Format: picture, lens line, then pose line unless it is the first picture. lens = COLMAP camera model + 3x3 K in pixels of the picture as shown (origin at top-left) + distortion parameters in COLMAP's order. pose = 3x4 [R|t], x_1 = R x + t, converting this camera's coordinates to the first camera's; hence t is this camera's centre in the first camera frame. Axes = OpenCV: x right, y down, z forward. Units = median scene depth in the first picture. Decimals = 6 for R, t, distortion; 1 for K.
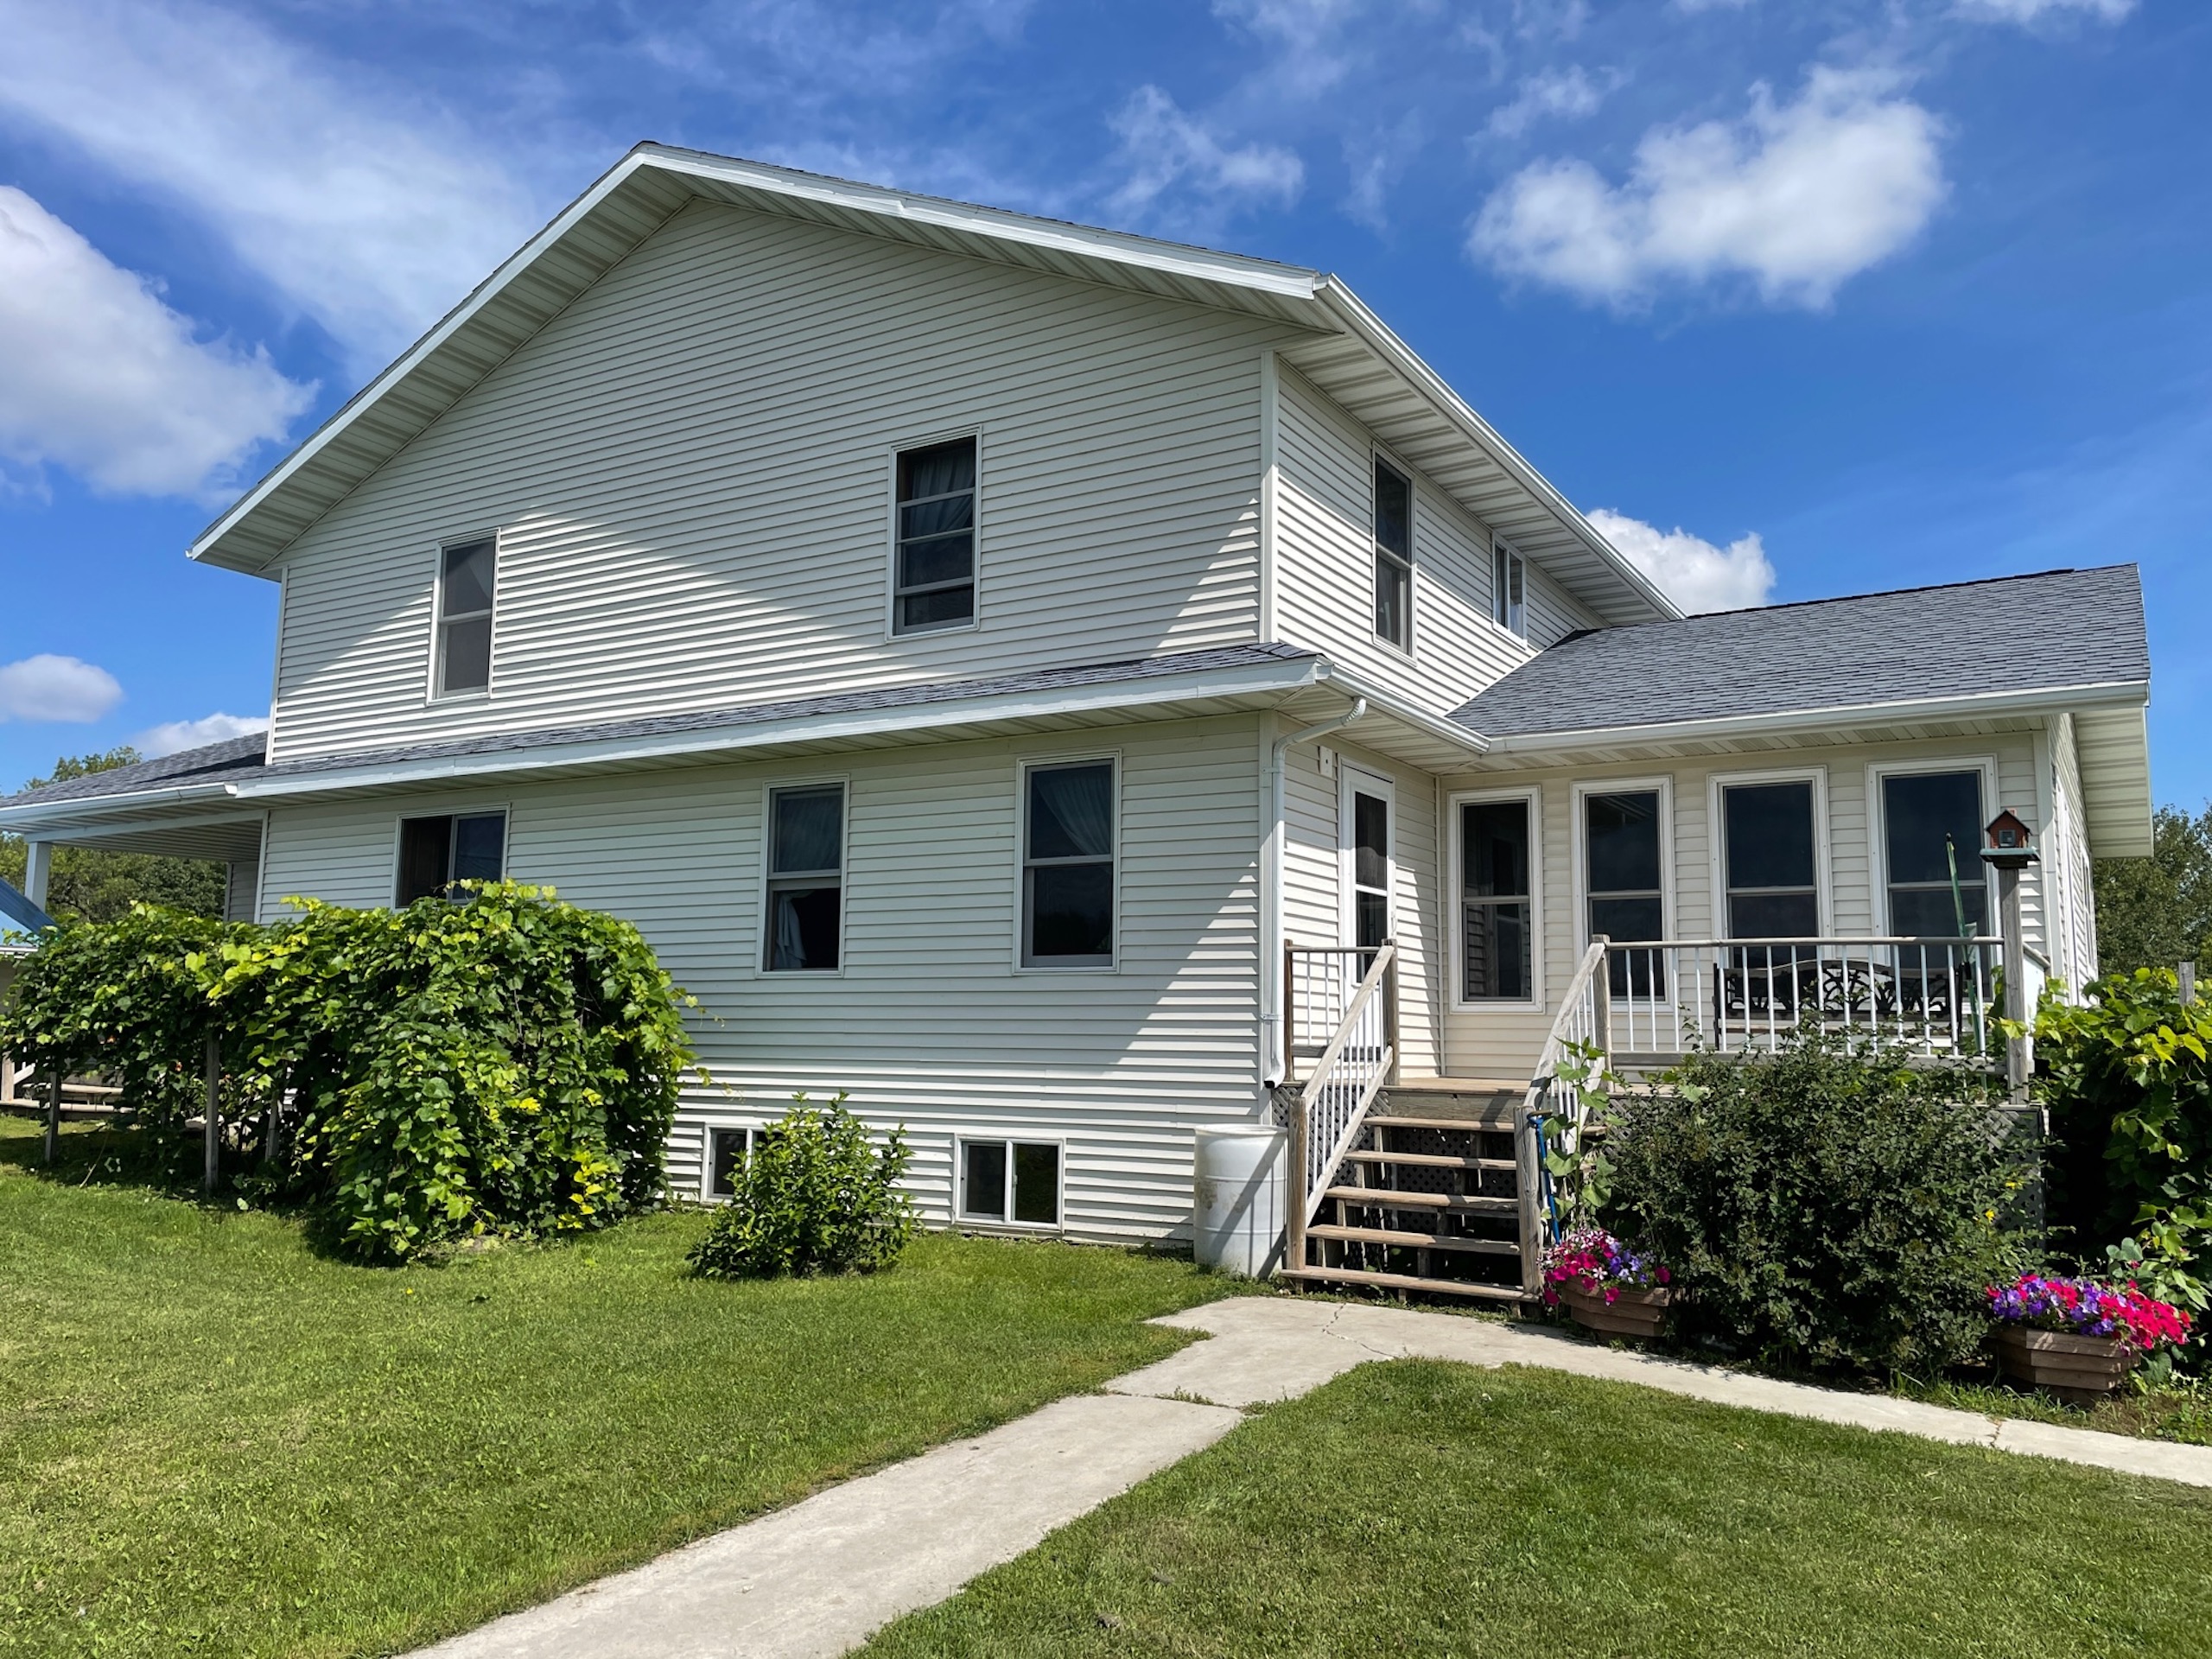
lens RADIAL K [[1687.6, 0, 1110.2], [0, 1687.6, 819.5], [0, 0, 1]] dist [0.058608, -0.044938]
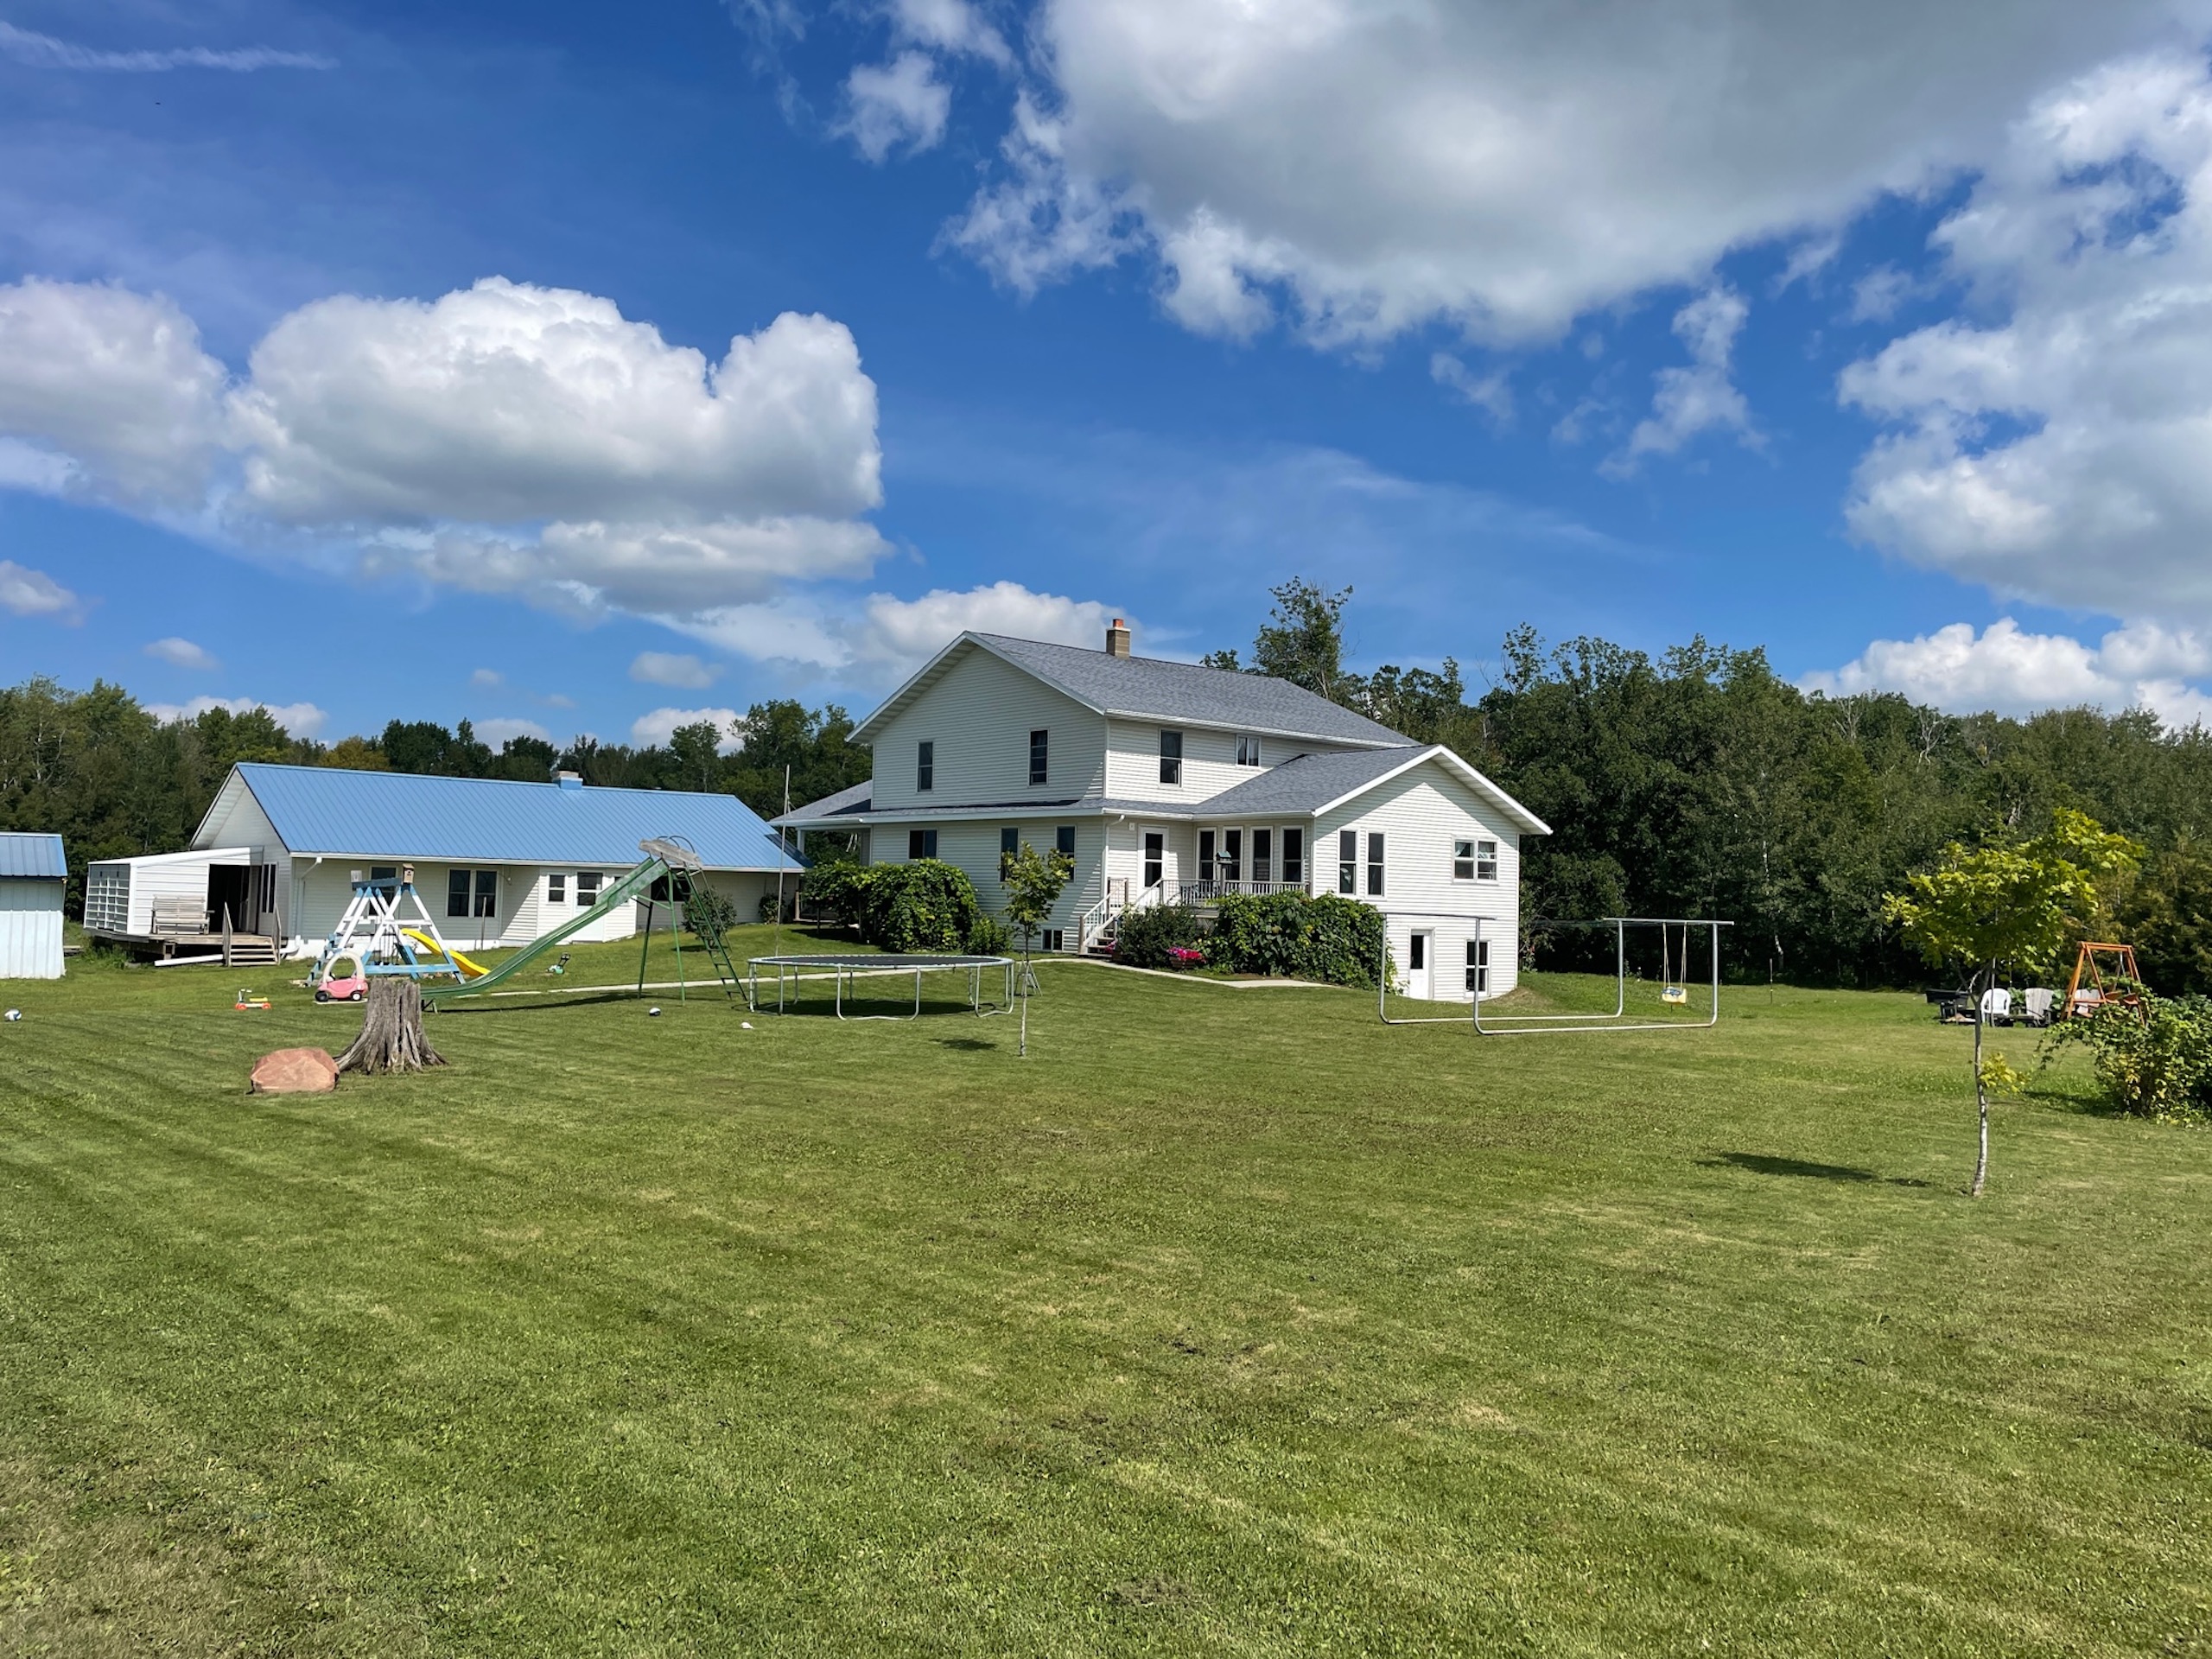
lens RADIAL K [[1687.6, 0, 1101.6], [0, 1687.6, 834.7], [0, 0, 1]] dist [0.058608, -0.044938]
pose [[0.943721, -0.003589, -0.330723, 1.154478], [0.030393, 0.996651, 0.075912, -0.268069], [0.329343, -0.081692, 0.940670, -2.208205]]
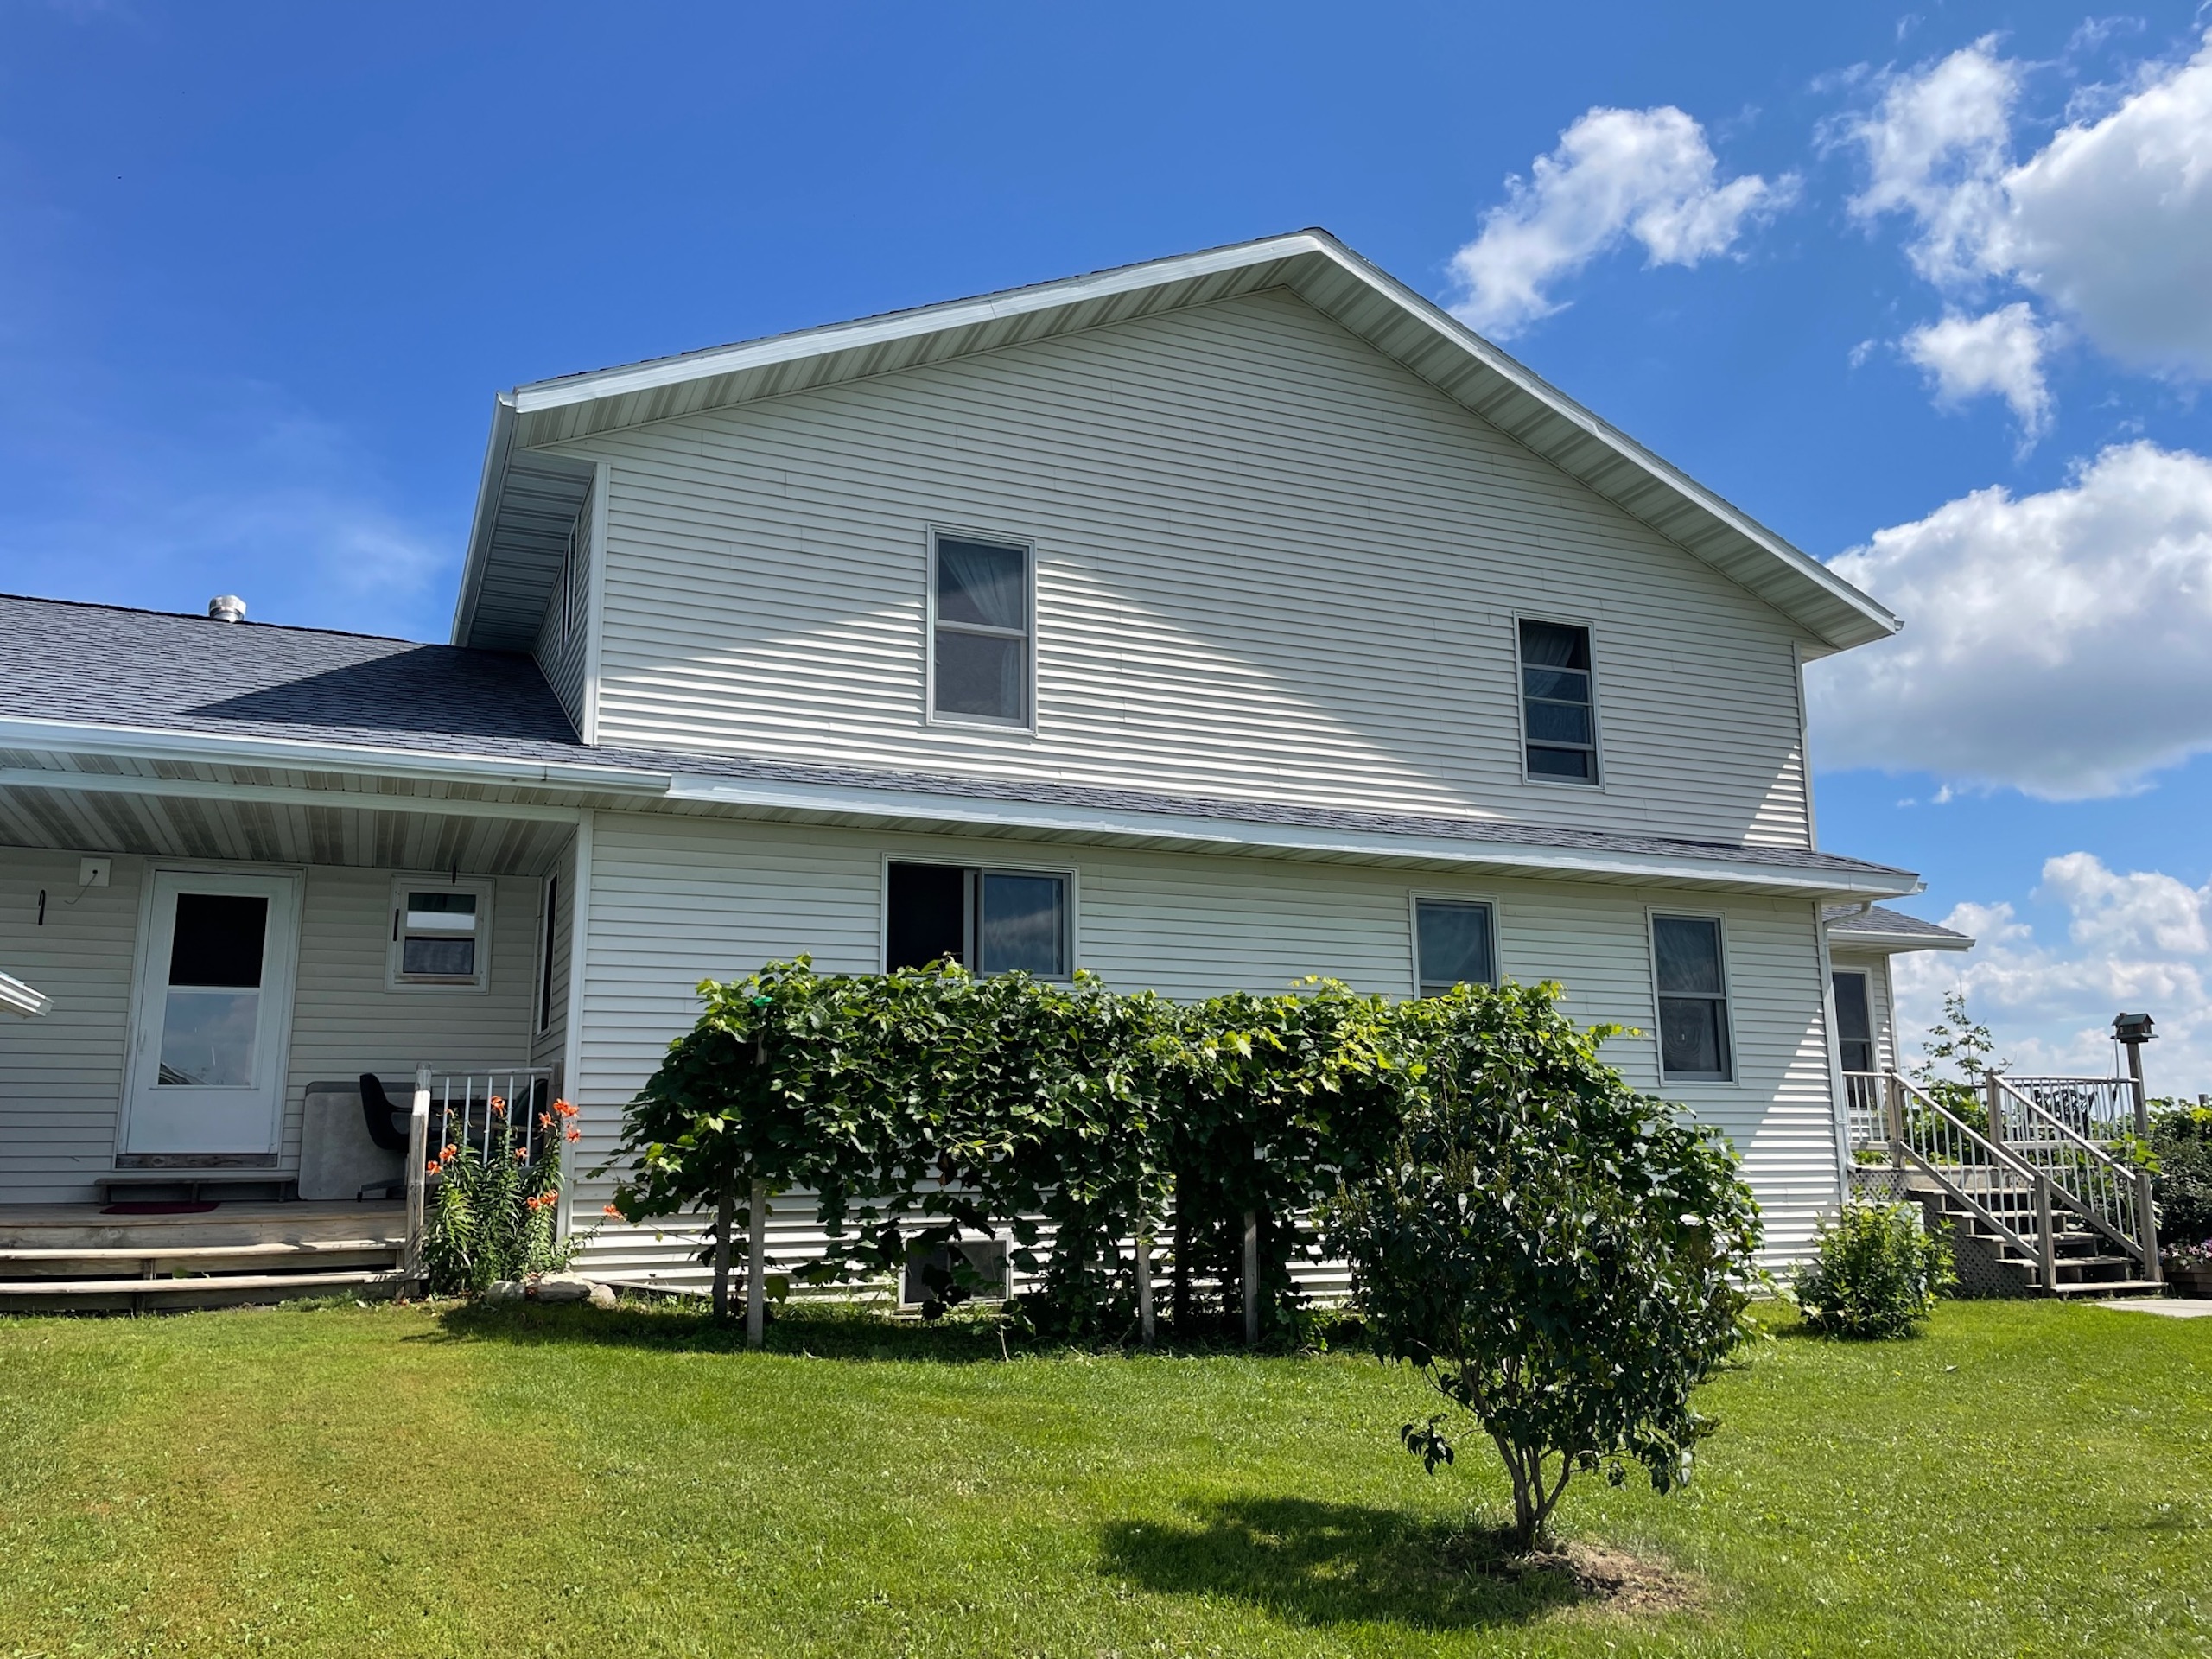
lens RADIAL K [[1687.6, 0, 1104.5], [0, 1687.6, 823.6], [0, 0, 1]] dist [0.058608, -0.044938]
pose [[0.572939, 0.139424, 0.807652, -1.203754], [-0.096049, 0.990056, -0.102776, 0.064086], [-0.813950, -0.018690, 0.580634, 0.574193]]
